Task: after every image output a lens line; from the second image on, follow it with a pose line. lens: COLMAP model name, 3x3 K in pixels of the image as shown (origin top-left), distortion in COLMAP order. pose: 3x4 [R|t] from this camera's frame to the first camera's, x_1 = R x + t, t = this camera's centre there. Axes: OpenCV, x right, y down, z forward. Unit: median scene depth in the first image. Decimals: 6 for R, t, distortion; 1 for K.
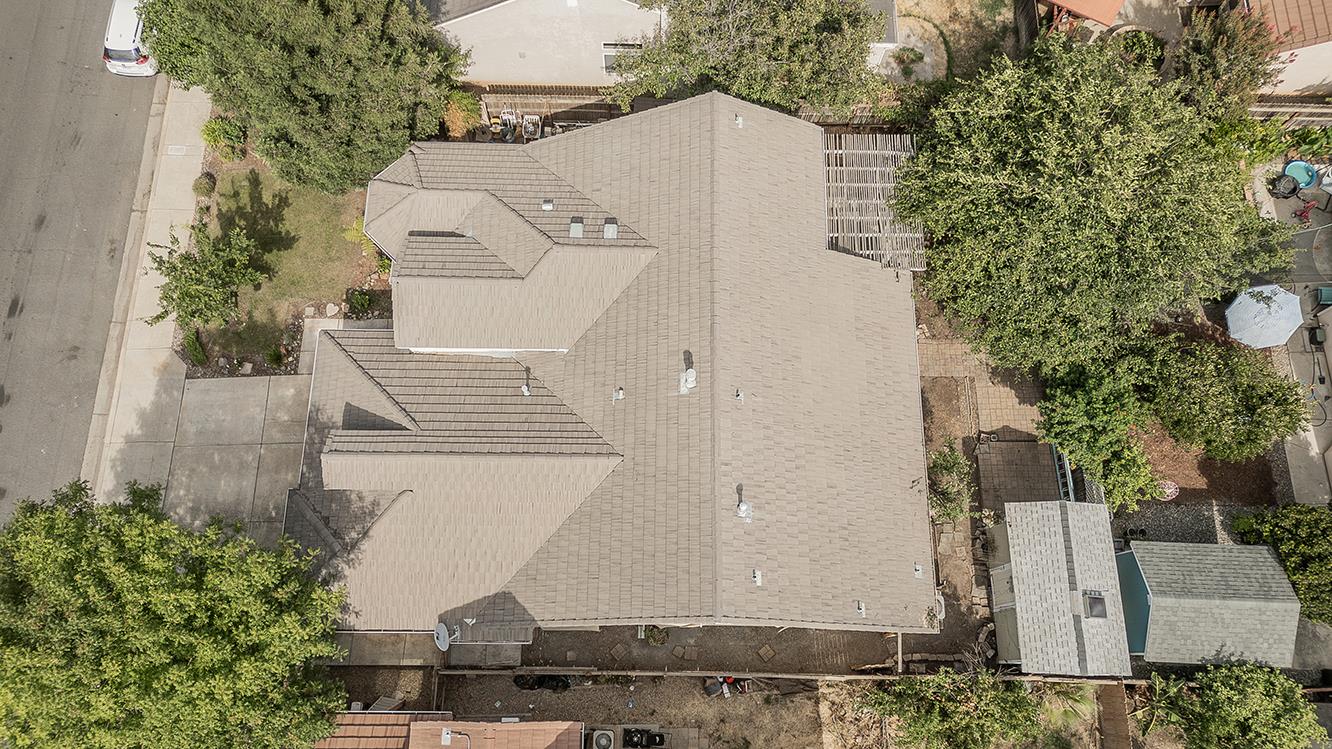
lens RADIAL K [[937.4, 0, 659.0], [0, 937.4, 387.8], [0, 0, 1]] dist [0.069634, -0.039777]
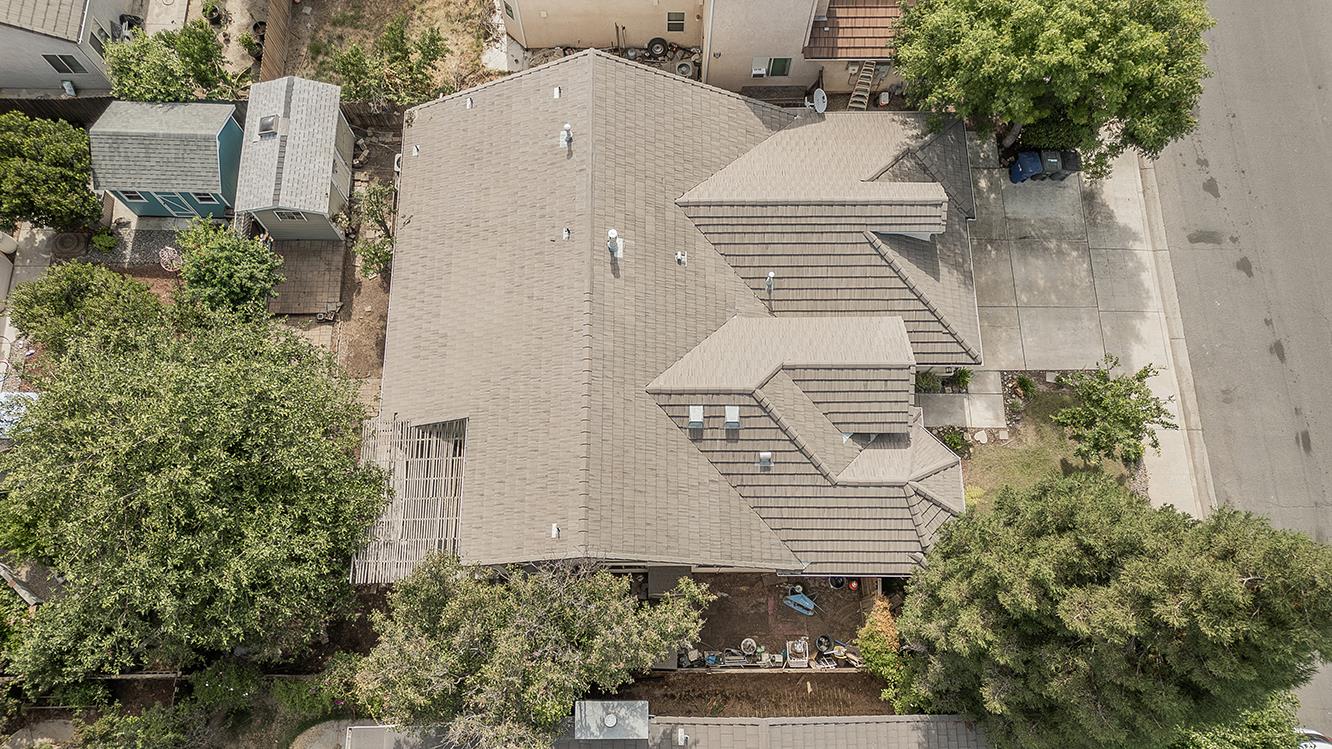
lens RADIAL K [[937.4, 0, 659.0], [0, 937.4, 387.8], [0, 0, 1]] dist [0.069634, -0.039777]
pose [[-0.999690, 0.011059, -0.022314, 0.006945], [-0.021808, -0.821391, 0.569949, -0.683081], [-0.012026, 0.570259, 0.821377, 0.207548]]
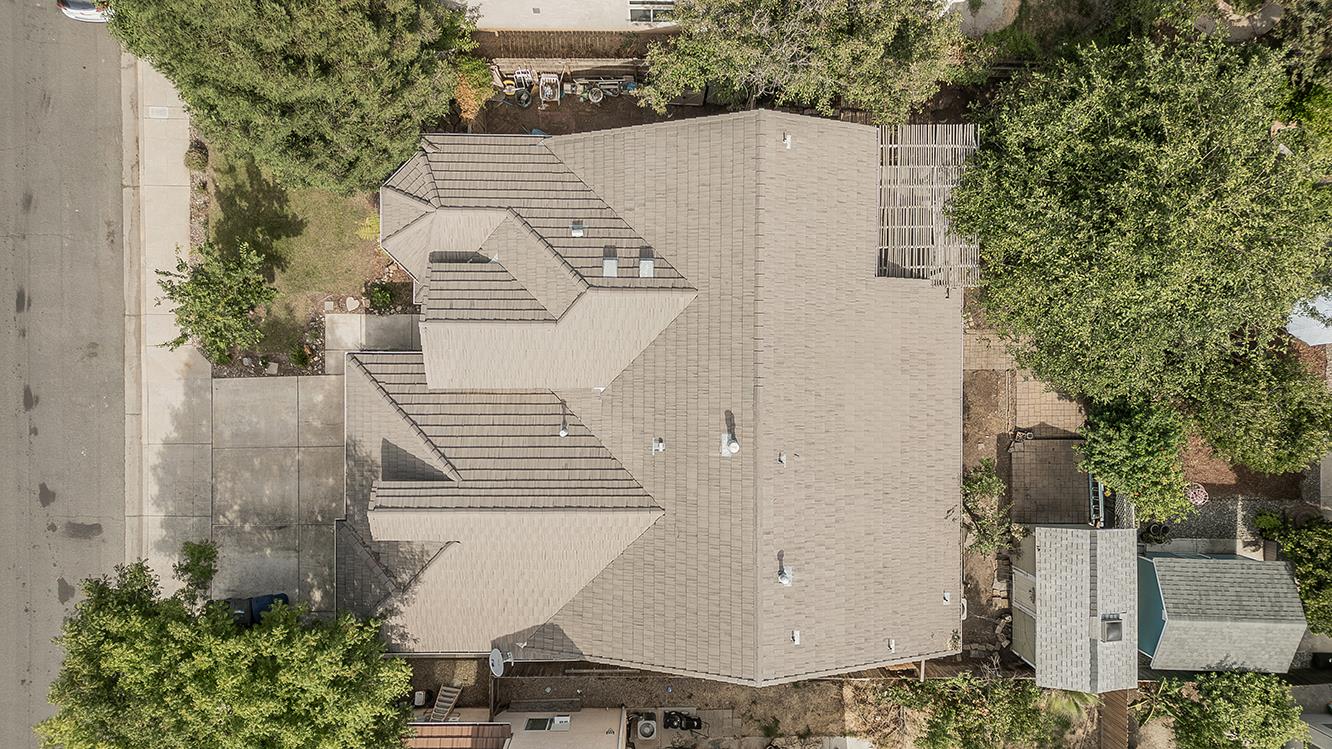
lens RADIAL K [[937.4, 0, 659.0], [0, 937.4, 387.8], [0, 0, 1]] dist [0.069634, -0.039777]
pose [[0.999957, -0.008581, -0.003563, -0.036900], [0.009258, 0.952419, 0.304652, -0.338478], [0.000779, -0.304672, 0.952457, 0.070699]]
